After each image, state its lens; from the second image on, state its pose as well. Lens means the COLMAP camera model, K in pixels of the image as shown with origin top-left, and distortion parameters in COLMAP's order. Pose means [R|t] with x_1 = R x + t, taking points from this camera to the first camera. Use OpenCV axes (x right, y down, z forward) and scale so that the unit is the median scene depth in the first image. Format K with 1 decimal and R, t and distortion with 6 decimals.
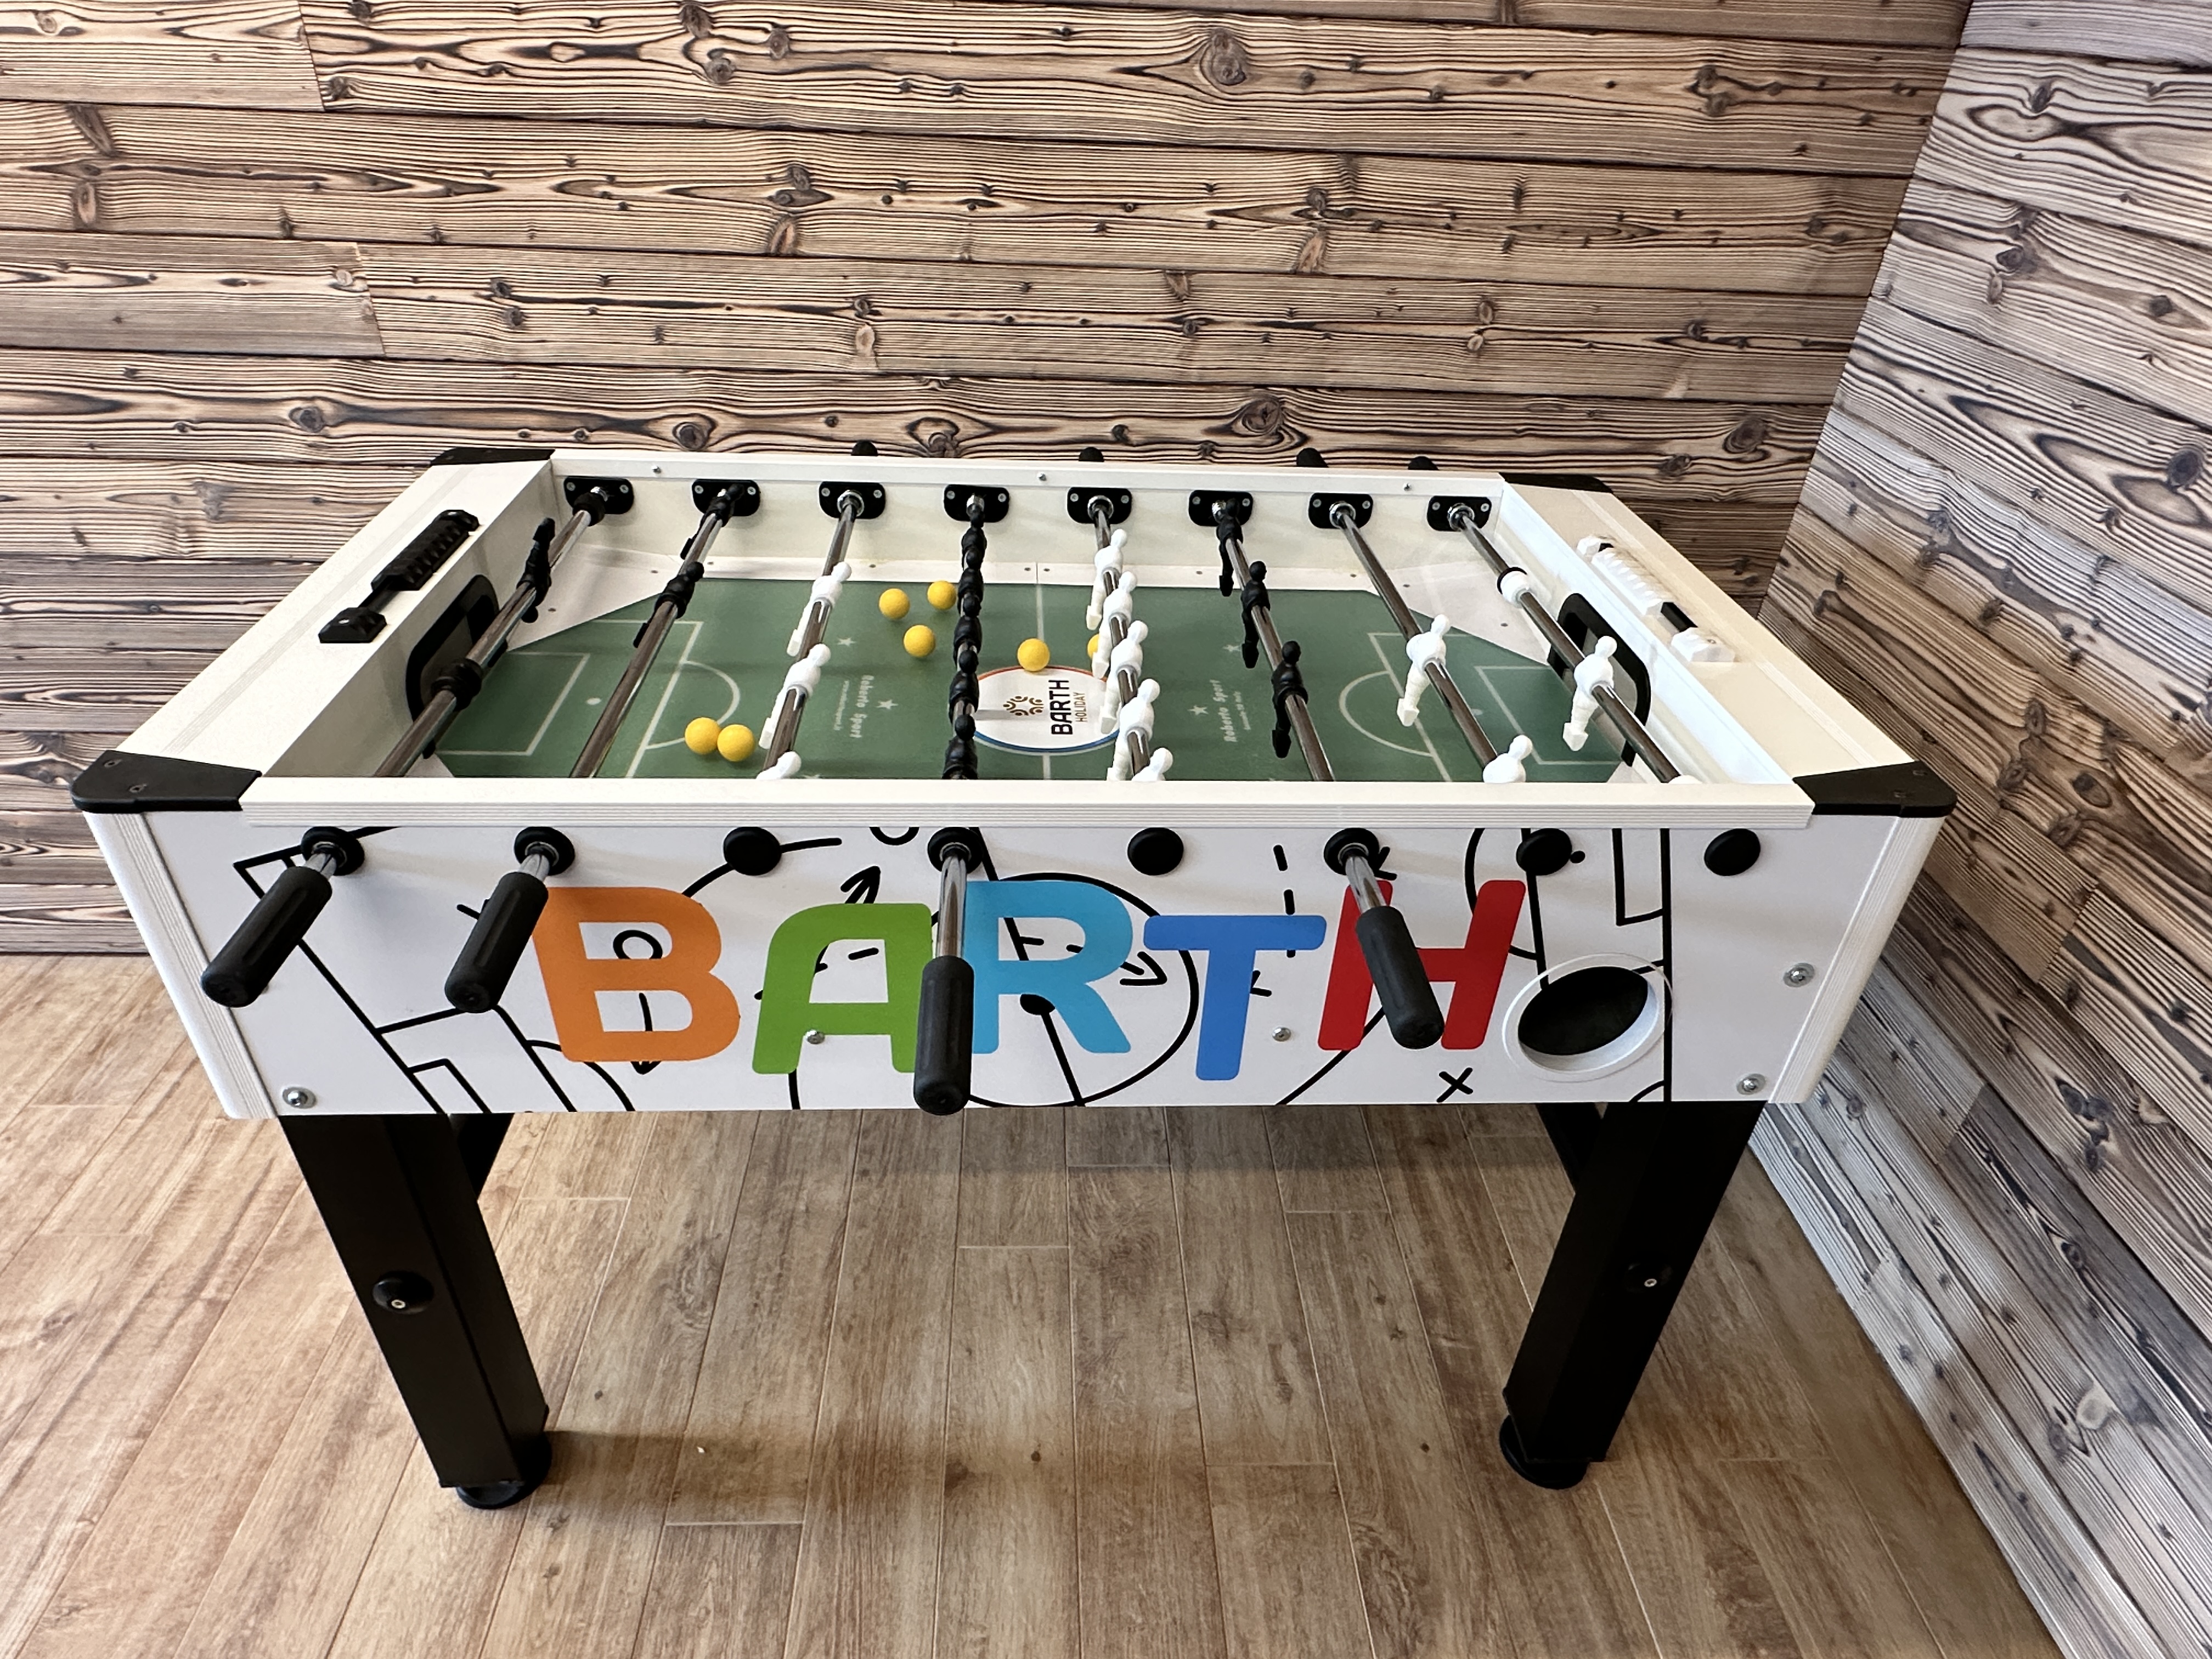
lens RADIAL K [[1293.0, 0, 1102.2], [0, 1293.0, 853.7], [0, 0, 1]] dist [-0.005342, -0.000541]
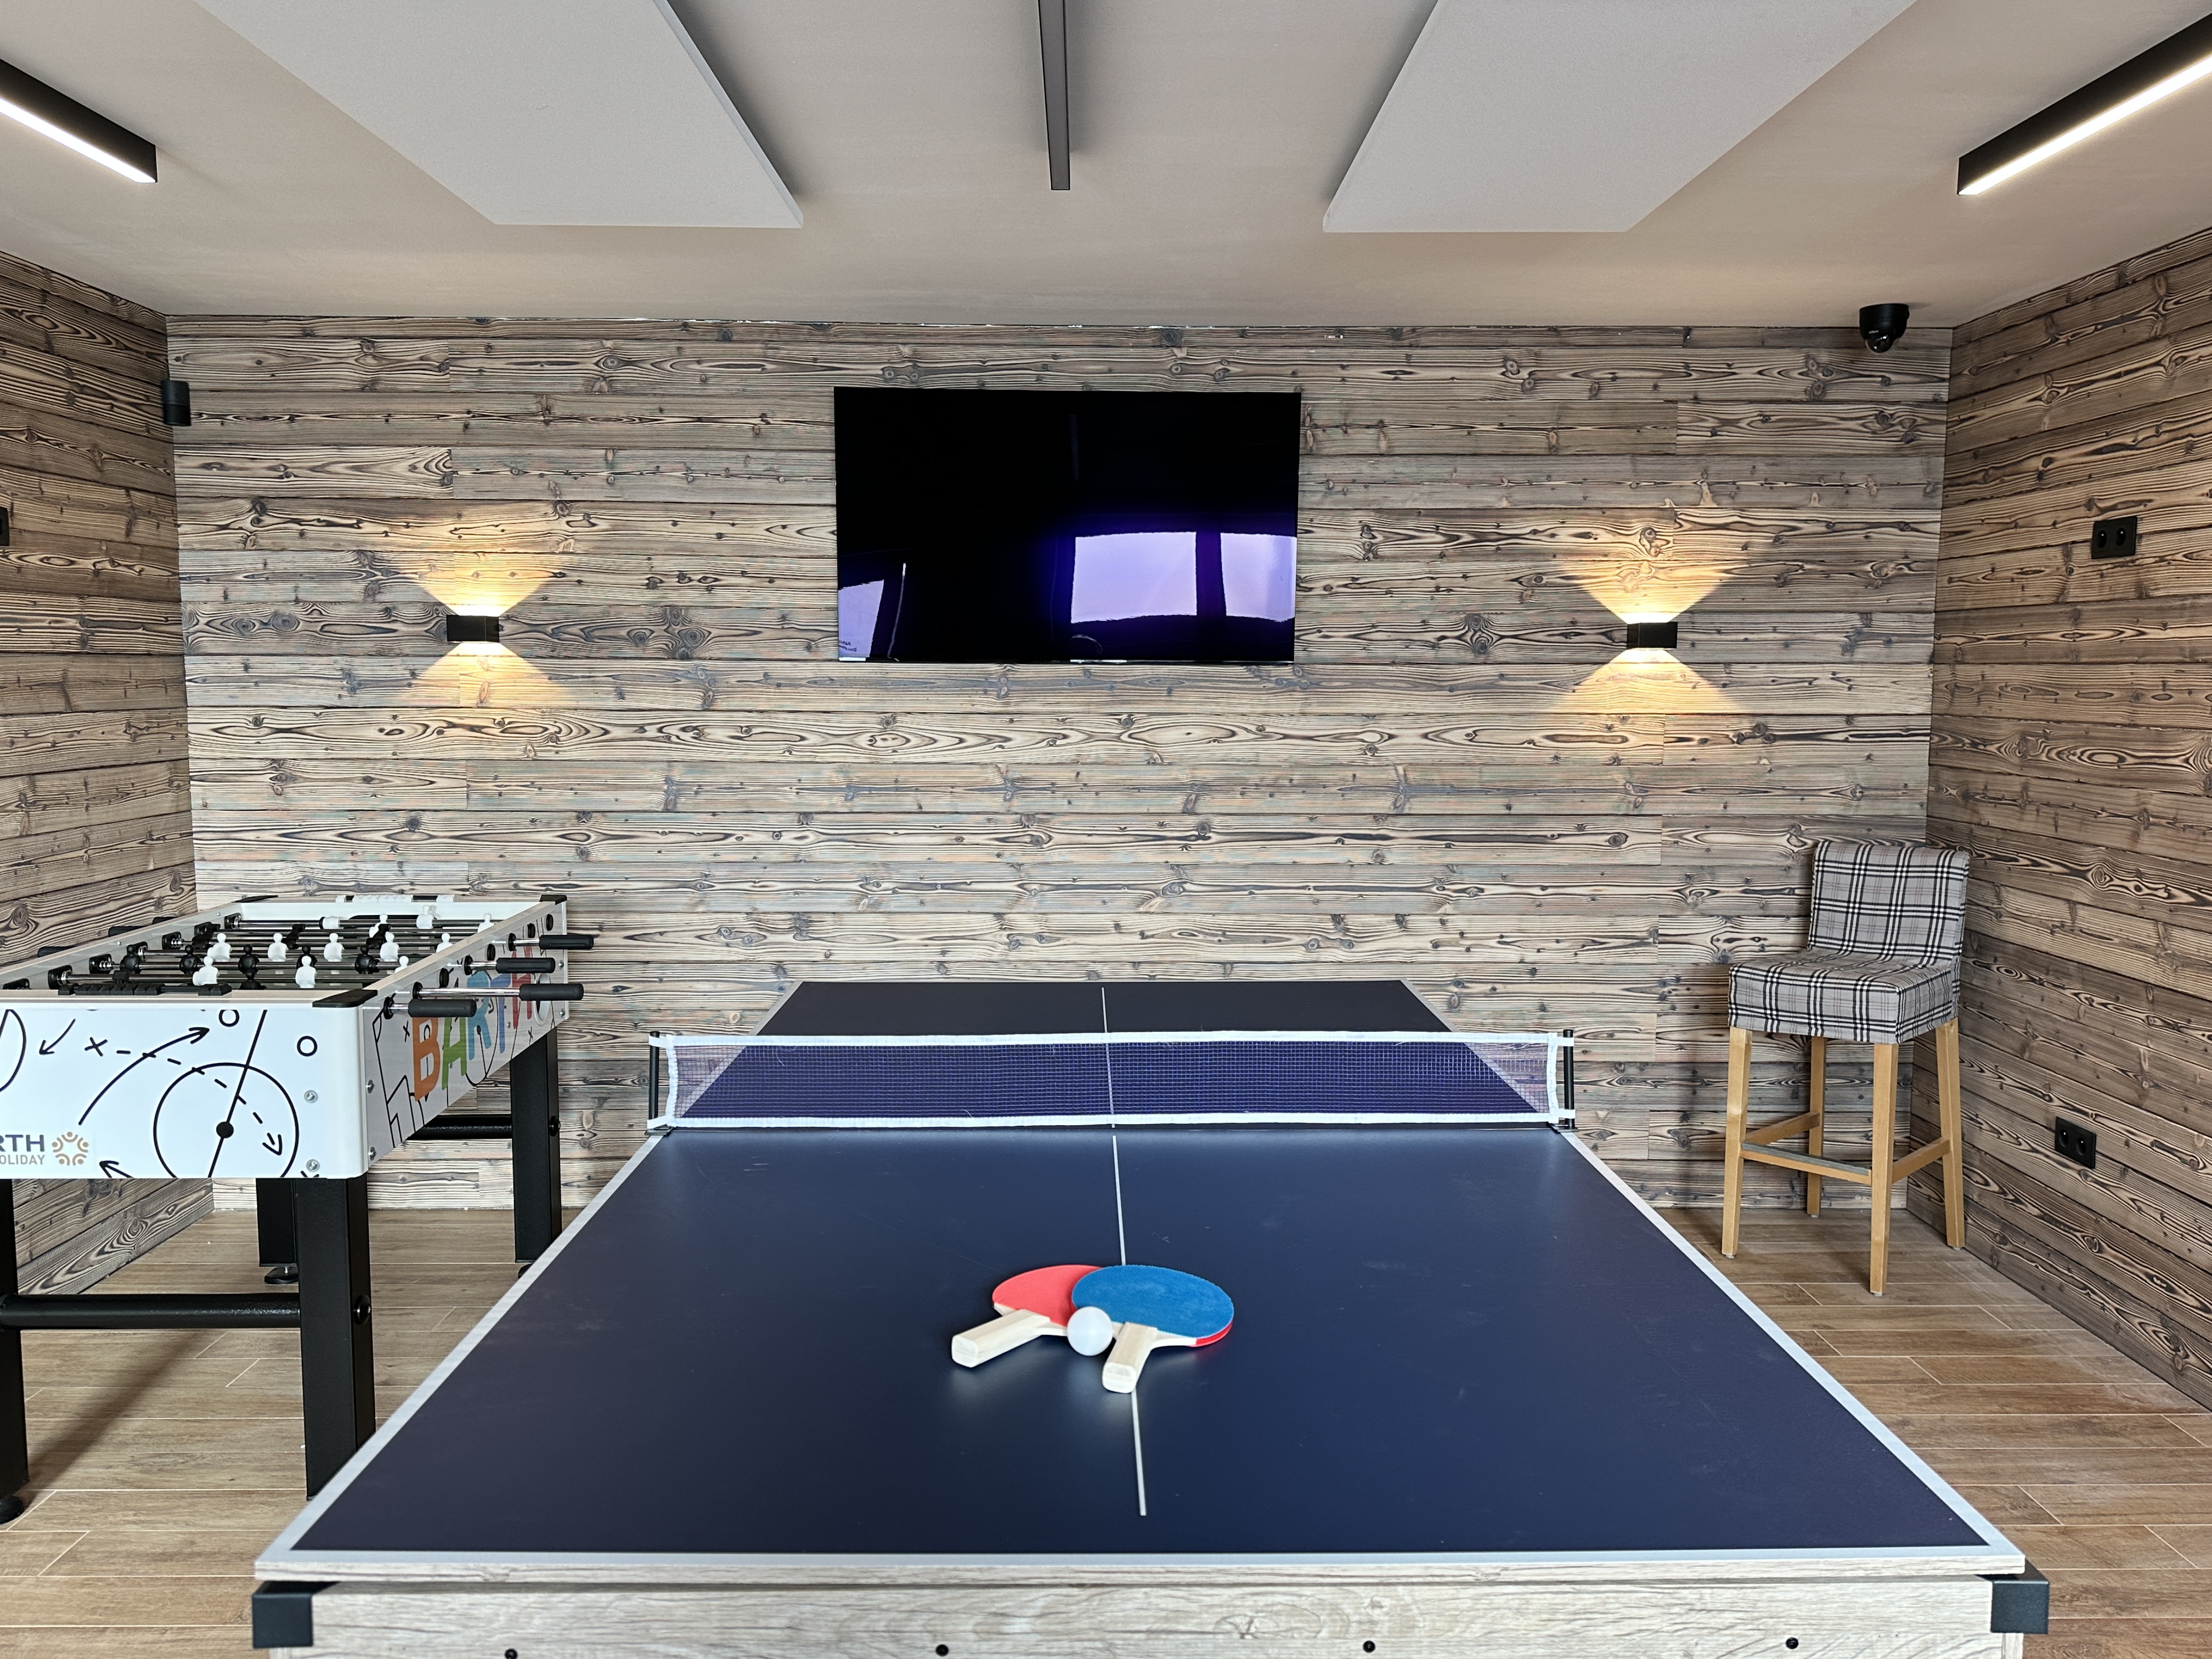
lens RADIAL K [[1719.3, 0, 1084.2], [0, 1719.3, 848.7], [0, 0, 1]] dist [0.051000, -0.071730]
pose [[0.036163, -0.144058, 0.988908, -2.279425], [0.560280, 0.822329, 0.099303, 0.157533], [-0.827514, 0.550474, 0.110450, -0.495605]]
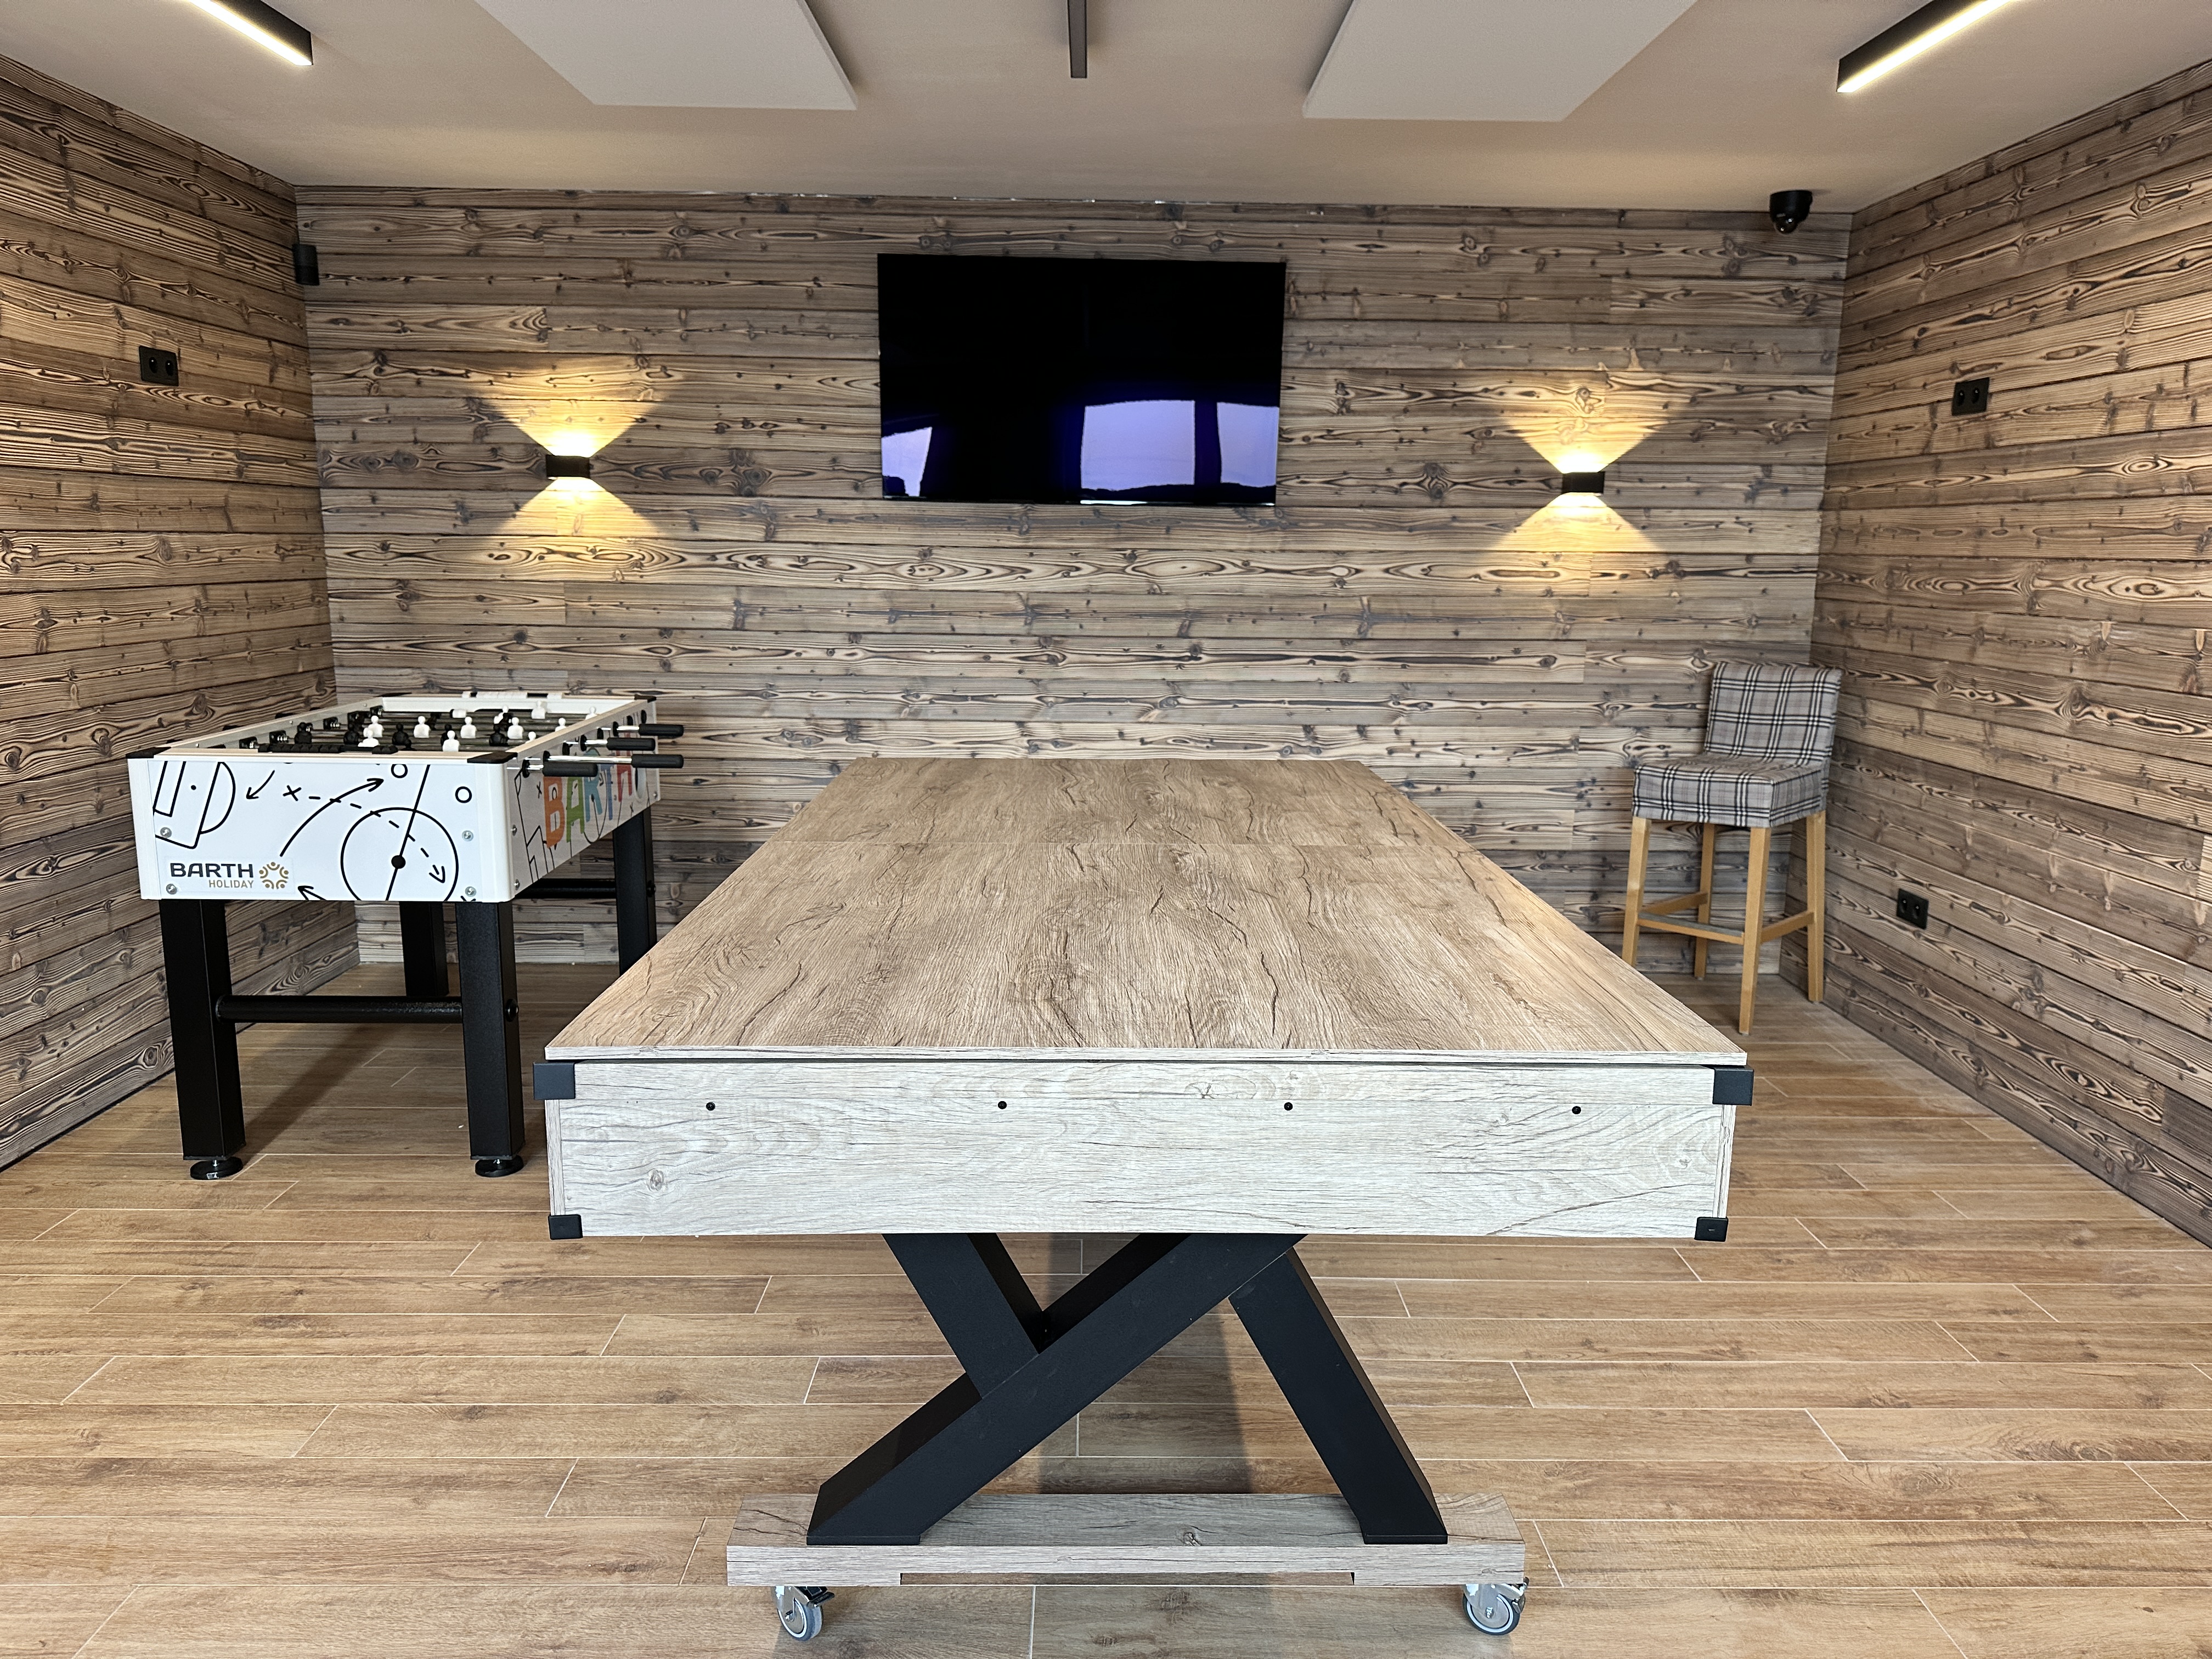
lens RADIAL K [[1575.3, 0, 1101.3], [0, 1575.3, 856.9], [0, 0, 1]] dist [0.042731, -0.059883]
pose [[0.030427, -0.233018, 0.971996, -2.543460], [0.553449, 0.813696, 0.177744, 0.212647], [-0.832327, 0.532542, 0.153722, -0.463580]]
